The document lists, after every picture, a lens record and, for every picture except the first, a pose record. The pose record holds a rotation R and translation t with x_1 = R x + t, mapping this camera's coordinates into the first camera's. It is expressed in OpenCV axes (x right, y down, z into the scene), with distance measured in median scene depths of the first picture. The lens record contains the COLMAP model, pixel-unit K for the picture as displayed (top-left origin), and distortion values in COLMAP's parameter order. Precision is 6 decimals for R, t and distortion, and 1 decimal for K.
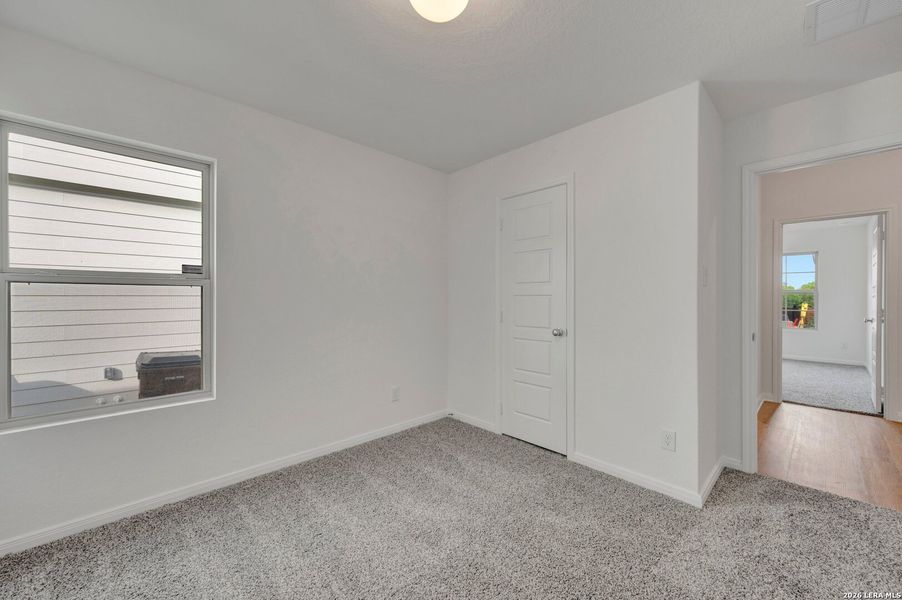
lens RADIAL K [[358.5, 0, 456.4], [0, 358.5, 300.6], [0, 0, 1]] dist [0.002081, -0.000401]
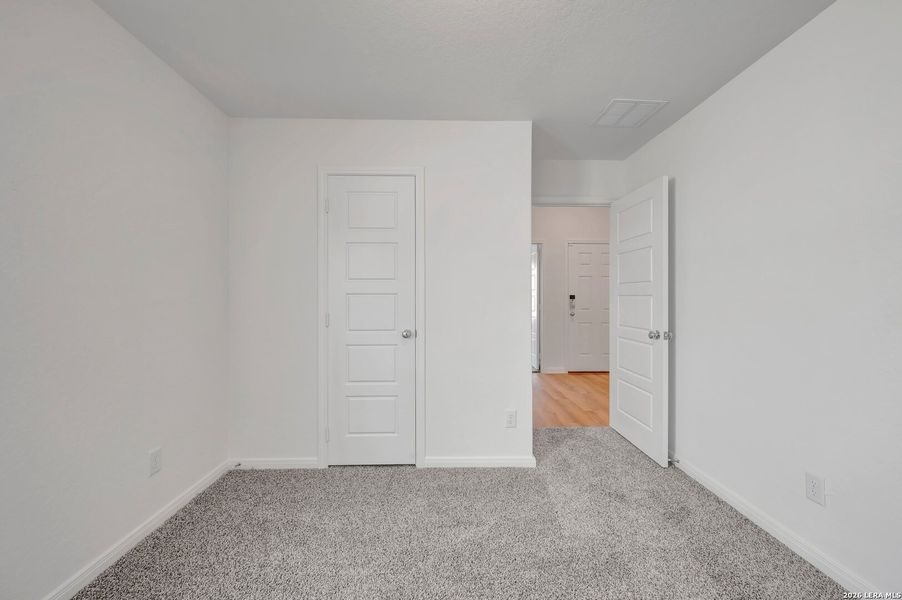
lens RADIAL K [[358.5, 0, 451.3], [0, 358.5, 296.1], [0, 0, 1]] dist [0.002081, -0.000401]
pose [[0.672863, 0.003212, 0.739760, -0.315505], [0.006733, 0.999923, -0.010466, 0.001349], [-0.739737, 0.012023, 0.672789, 0.282034]]
